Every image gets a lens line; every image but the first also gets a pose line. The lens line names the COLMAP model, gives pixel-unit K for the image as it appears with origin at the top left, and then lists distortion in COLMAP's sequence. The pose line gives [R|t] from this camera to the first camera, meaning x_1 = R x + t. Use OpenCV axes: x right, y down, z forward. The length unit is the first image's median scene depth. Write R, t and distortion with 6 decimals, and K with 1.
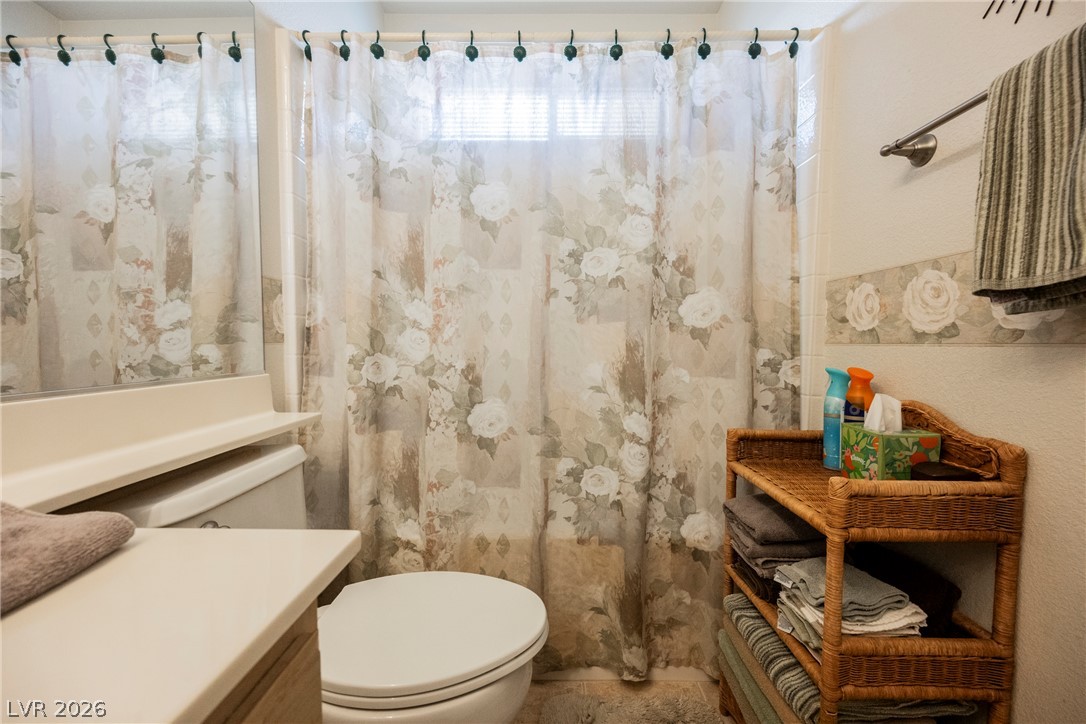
lens RADIAL K [[423.8, 0, 538.0], [0, 423.8, 362.6], [0, 0, 1]] dist [-0.004089, 0.000868]
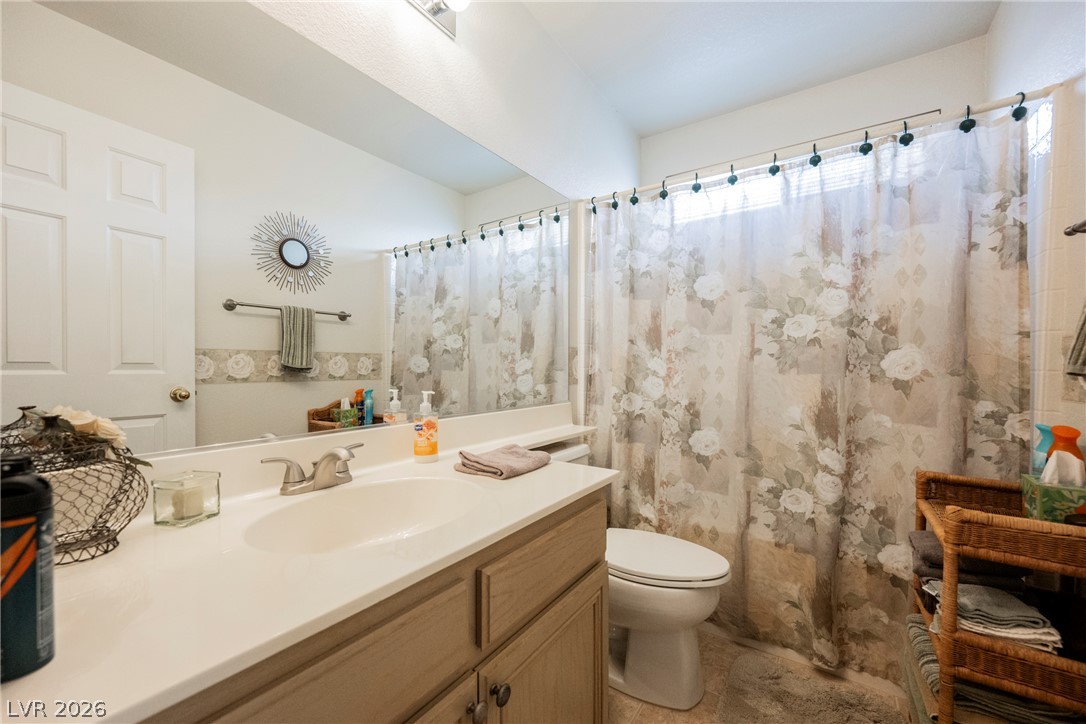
lens RADIAL K [[423.8, 0, 538.7], [0, 423.8, 365.3], [0, 0, 1]] dist [-0.004089, 0.000868]
pose [[0.835213, 0.002907, -0.549918, 0.195798], [-0.031665, 0.998581, -0.042813, -0.042843], [0.549014, 0.053171, 0.834120, -0.488665]]
